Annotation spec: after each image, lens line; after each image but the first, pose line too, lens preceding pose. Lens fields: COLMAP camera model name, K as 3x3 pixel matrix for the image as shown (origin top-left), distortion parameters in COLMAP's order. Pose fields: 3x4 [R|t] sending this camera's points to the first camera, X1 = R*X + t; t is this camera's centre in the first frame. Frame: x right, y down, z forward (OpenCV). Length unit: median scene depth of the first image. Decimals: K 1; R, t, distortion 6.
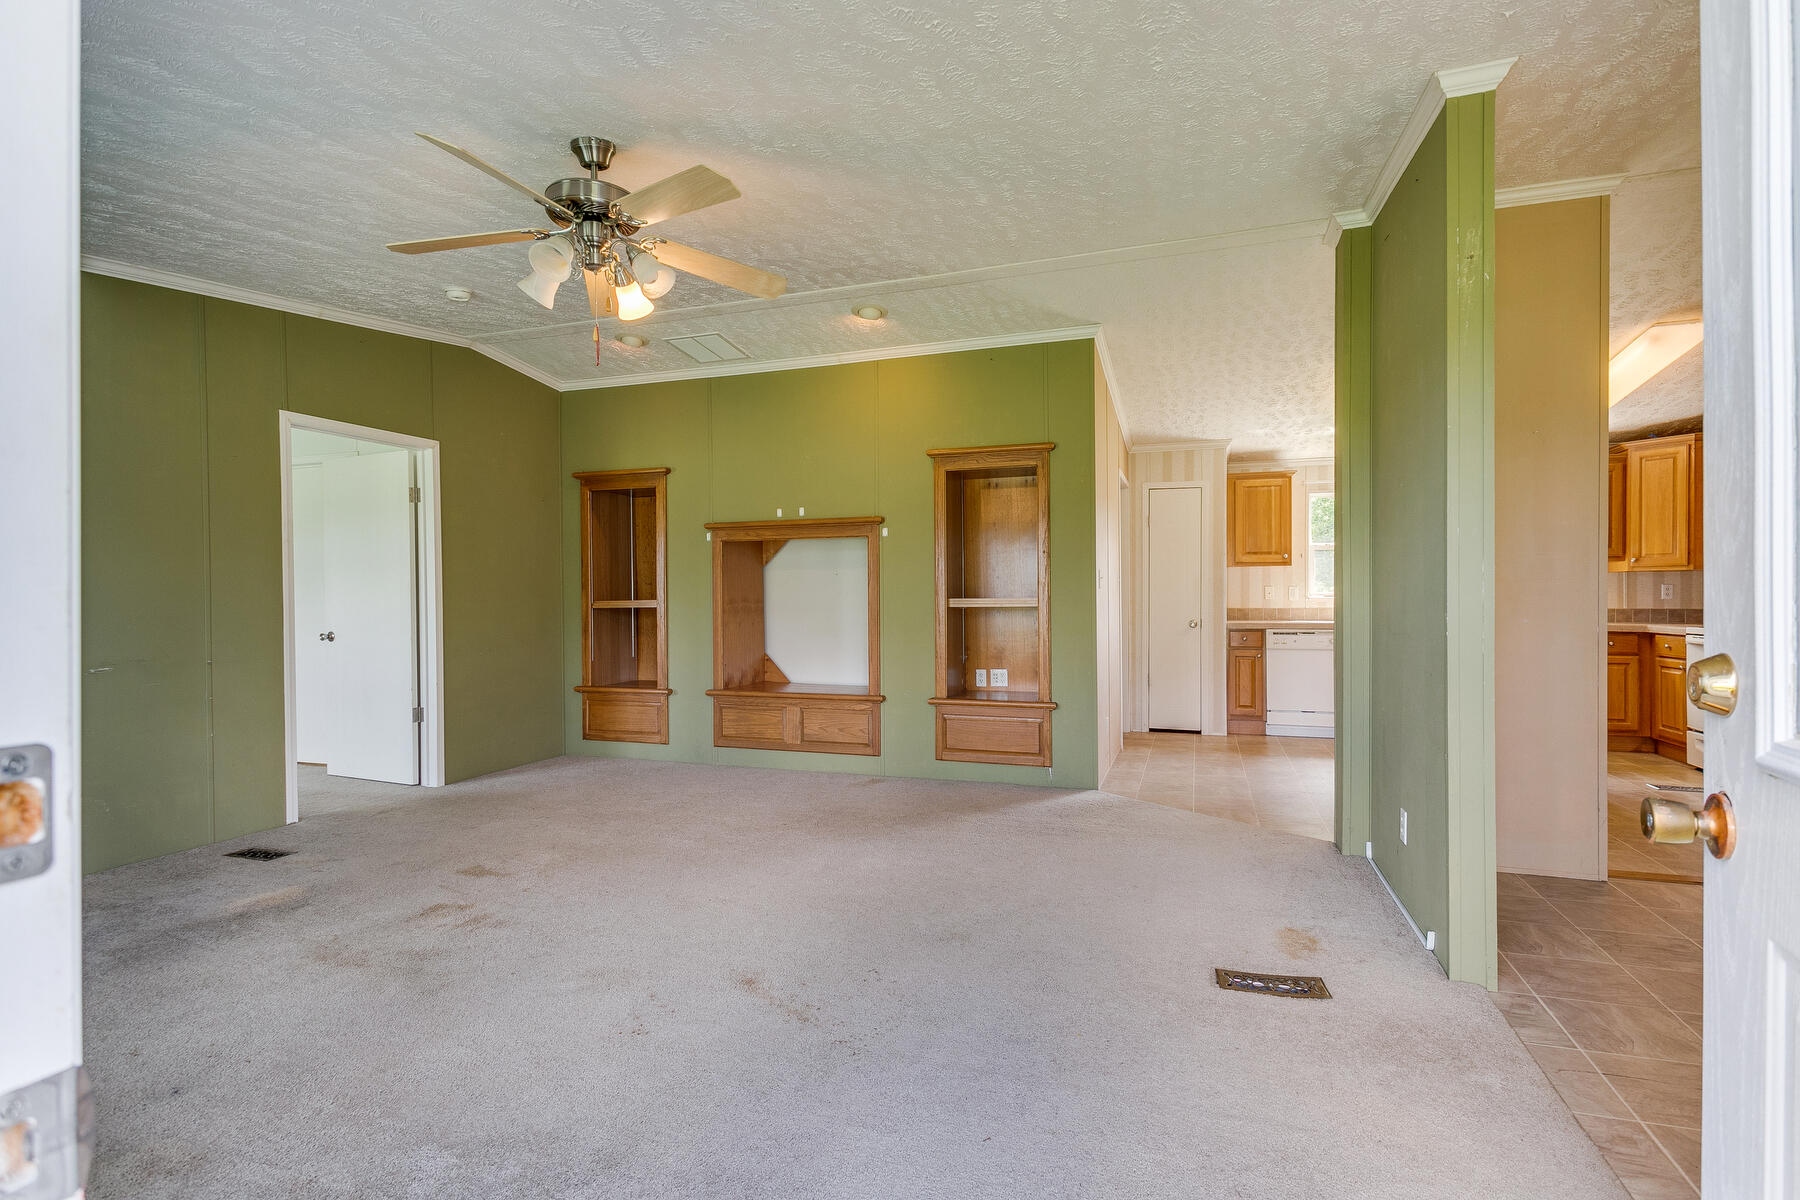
lens RADIAL K [[858.5, 0, 904.4], [0, 858.5, 599.0], [0, 0, 1]] dist [0.000171, 0.000313]
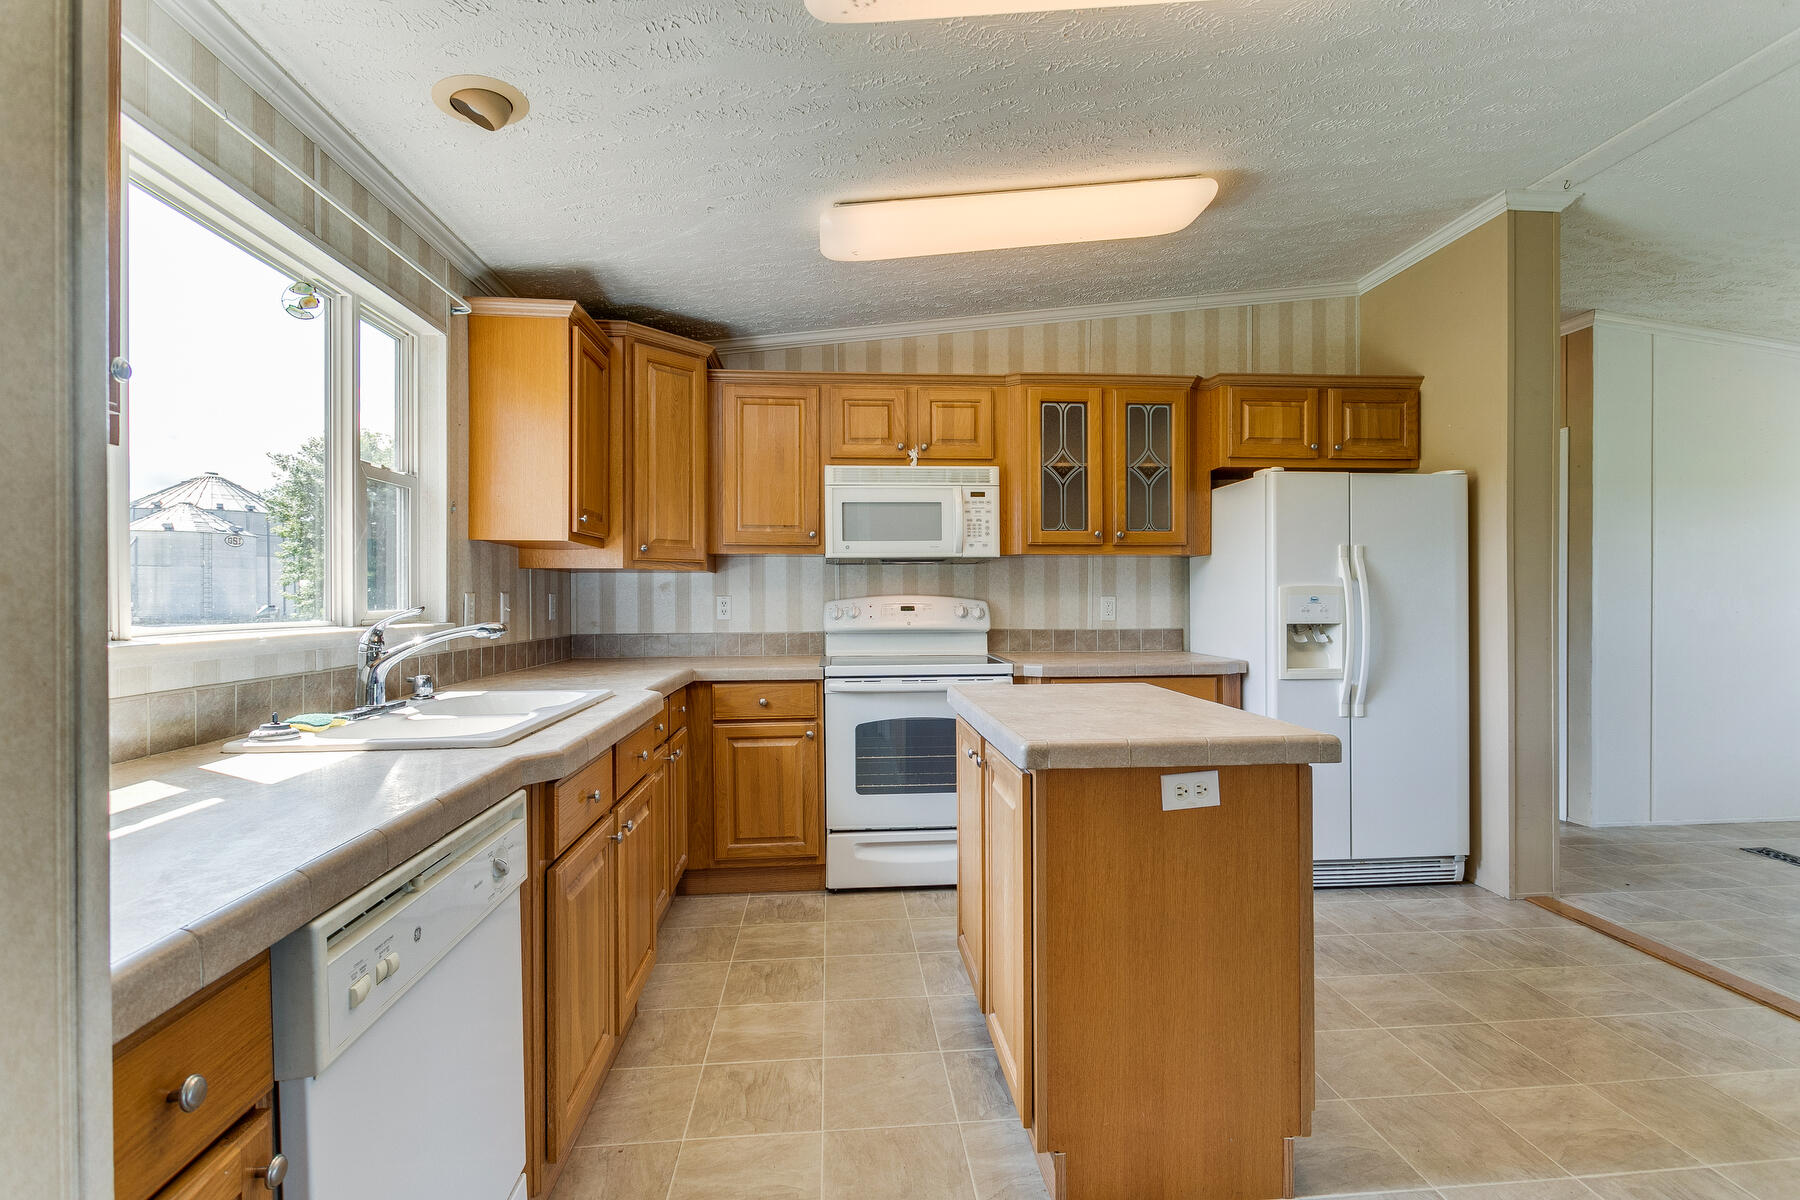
lens RADIAL K [[858.5, 0, 904.4], [0, 858.5, 599.0], [0, 0, 1]] dist [0.000171, 0.000313]
pose [[-0.420844, 0.001293, 0.907132, 0.320128], [0.002022, 0.999998, -0.000488, -0.015316], [-0.907131, 0.001629, -0.420846, 1.179112]]
